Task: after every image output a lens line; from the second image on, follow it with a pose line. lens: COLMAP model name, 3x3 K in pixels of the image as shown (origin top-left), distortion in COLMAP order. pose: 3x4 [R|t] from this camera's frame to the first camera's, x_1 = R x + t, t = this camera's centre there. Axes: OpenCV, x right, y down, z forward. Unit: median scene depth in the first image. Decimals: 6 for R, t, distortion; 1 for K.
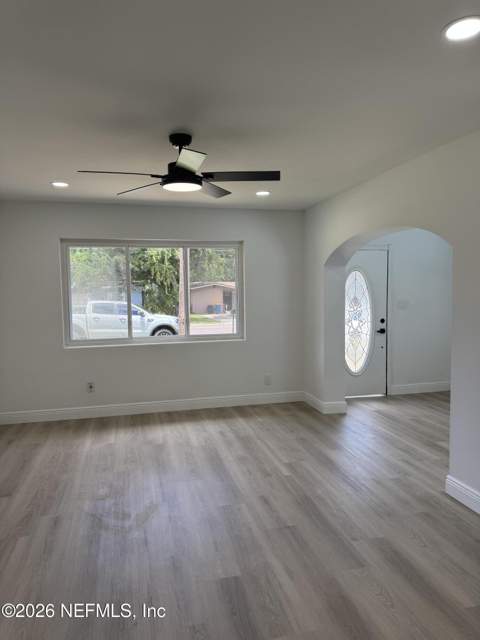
lens RADIAL K [[444.7, 0, 244.7], [0, 444.7, 321.3], [0, 0, 1]] dist [0.124503, -0.180816]
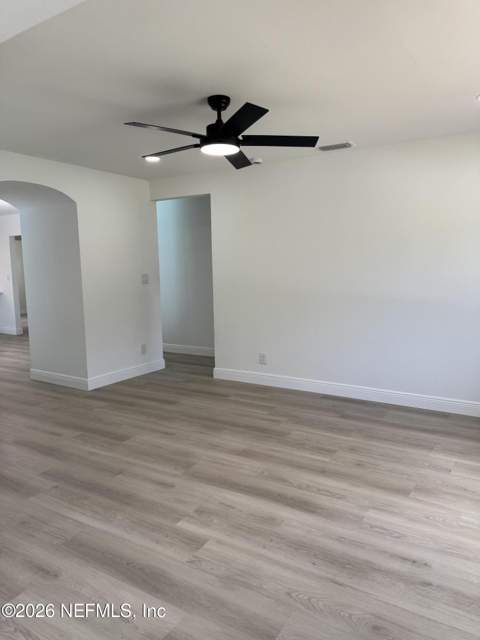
lens RADIAL K [[444.7, 0, 244.7], [0, 444.7, 321.3], [0, 0, 1]] dist [0.124503, -0.180816]
pose [[-0.708287, 0.113540, -0.696734, 0.455123], [-0.017371, 0.983879, 0.177991, -0.088448], [0.705711, 0.138172, -0.694896, 1.446027]]
